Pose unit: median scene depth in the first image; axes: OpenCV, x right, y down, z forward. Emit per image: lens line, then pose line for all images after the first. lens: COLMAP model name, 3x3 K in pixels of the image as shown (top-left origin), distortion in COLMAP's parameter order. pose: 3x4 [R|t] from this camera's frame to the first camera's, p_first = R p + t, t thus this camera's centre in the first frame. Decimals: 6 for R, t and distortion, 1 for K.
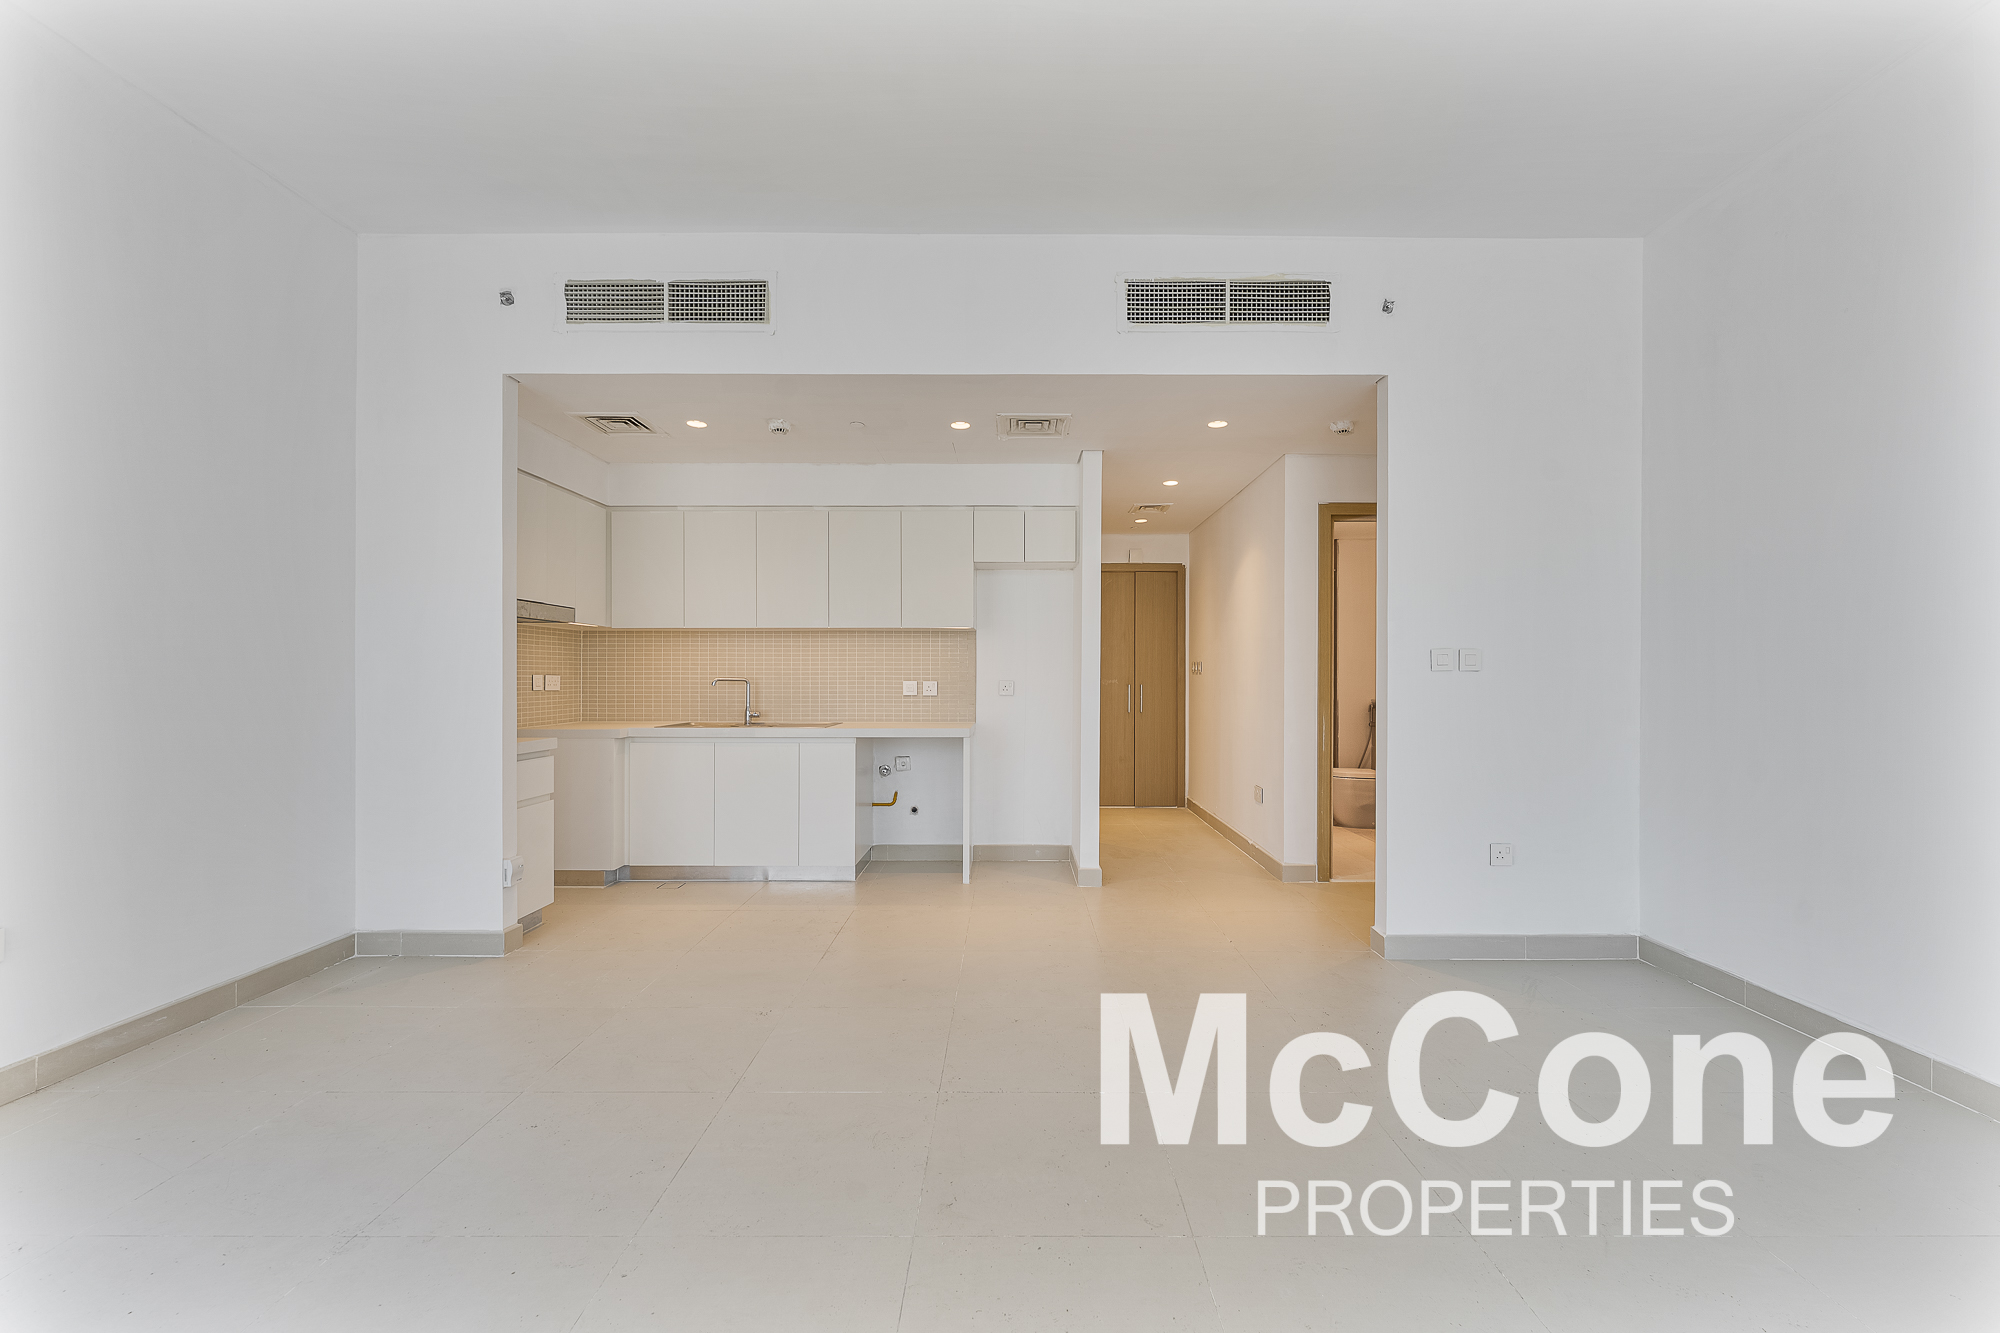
lens RADIAL K [[806.5, 0, 992.3], [0, 806.5, 673.5], [0, 0, 1]] dist [0.001676, 0.000259]
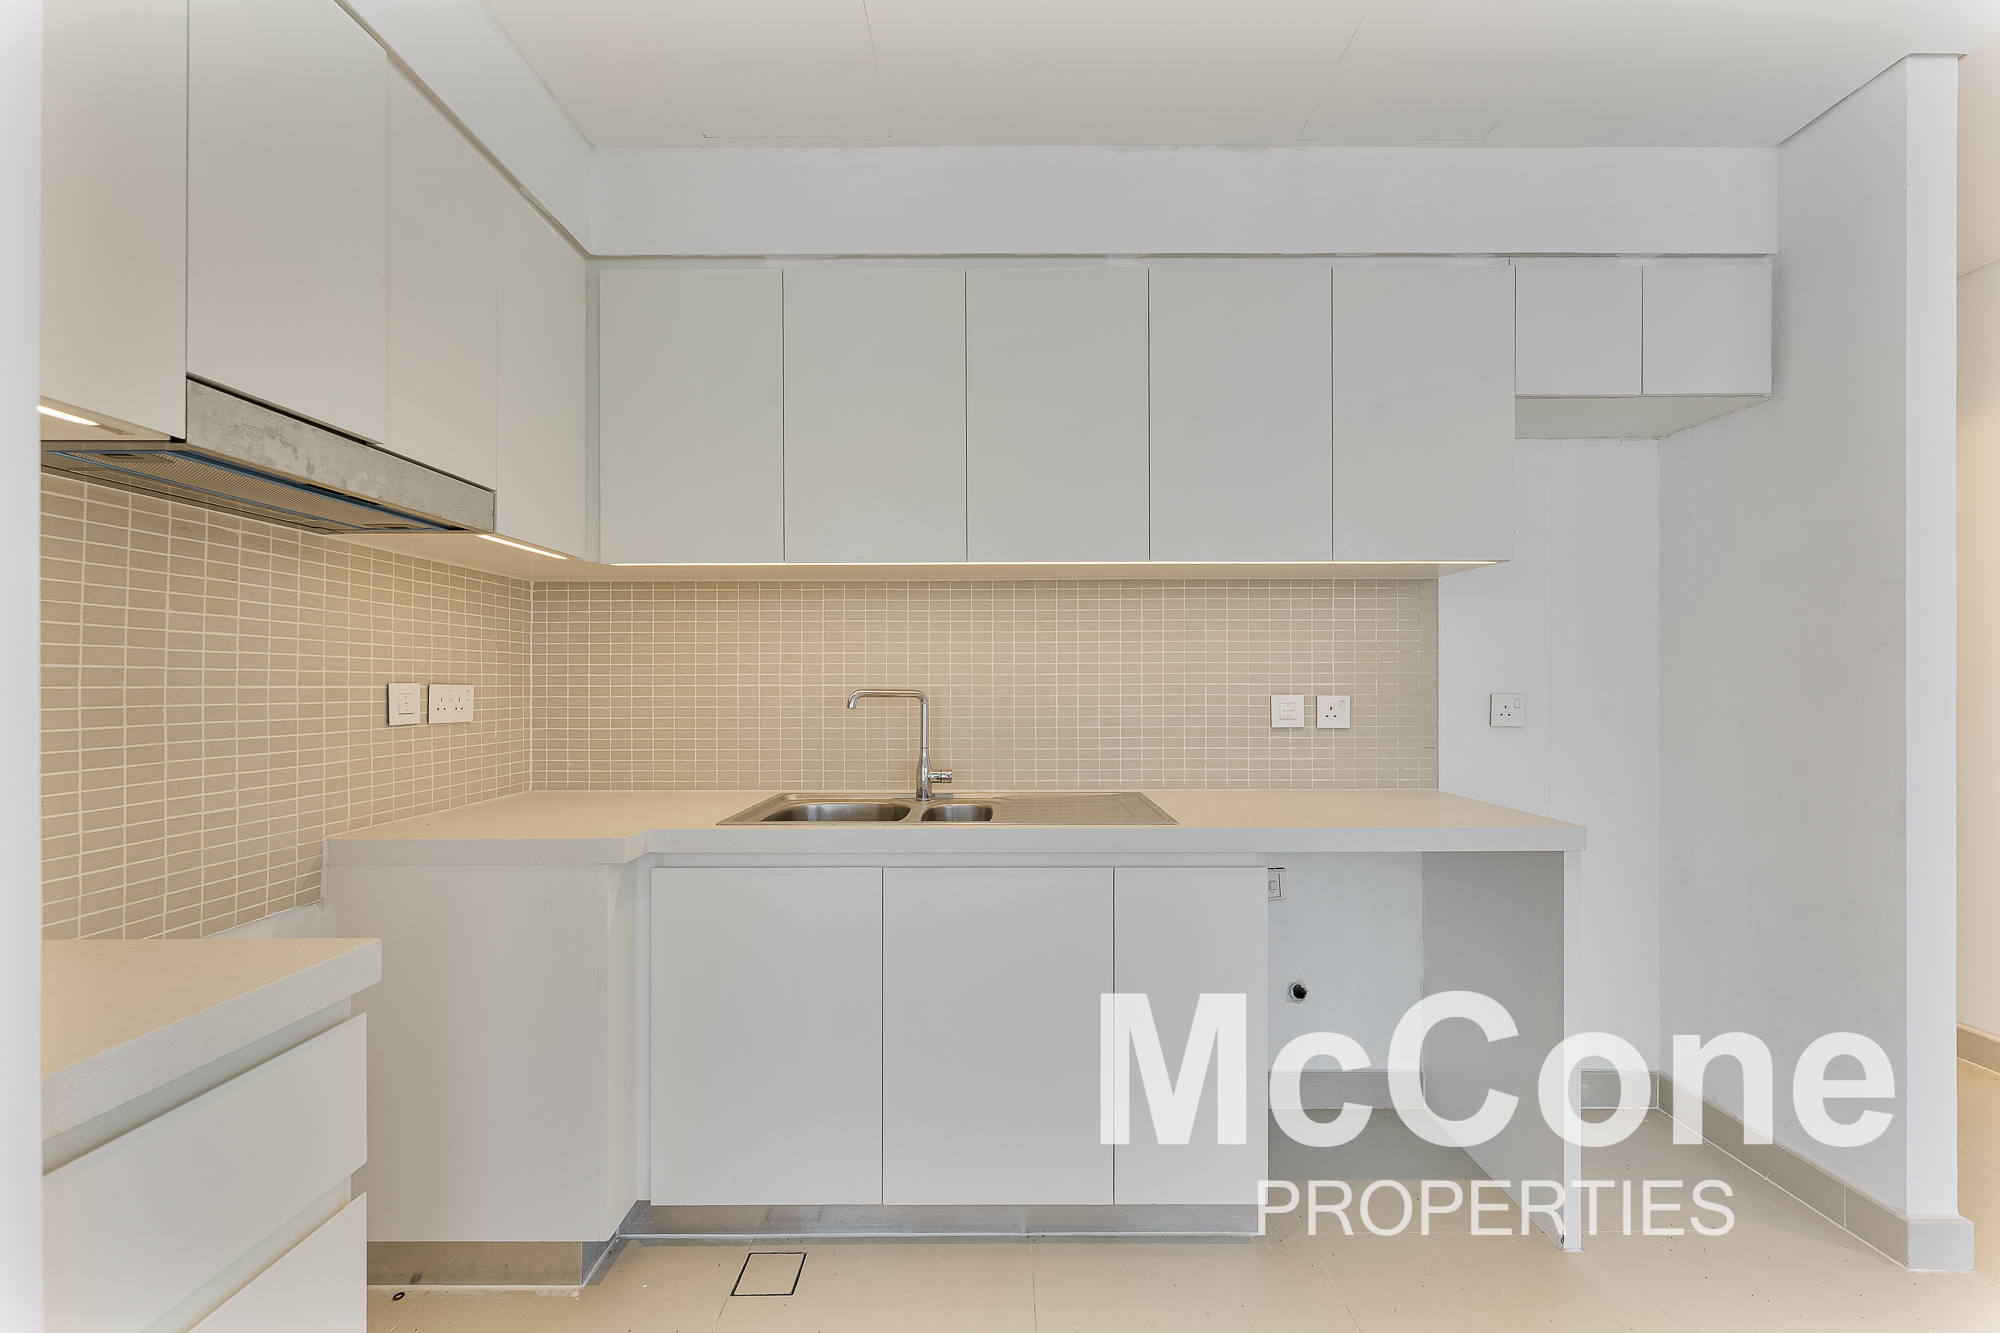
lens RADIAL K [[806.5, 0, 992.3], [0, 806.5, 673.5], [0, 0, 1]] dist [0.001676, 0.000259]
pose [[0.999984, -0.002653, 0.004901, -0.283403], [0.002678, 0.999983, -0.005125, -0.000370], [-0.004887, 0.005138, 0.999975, 0.606656]]
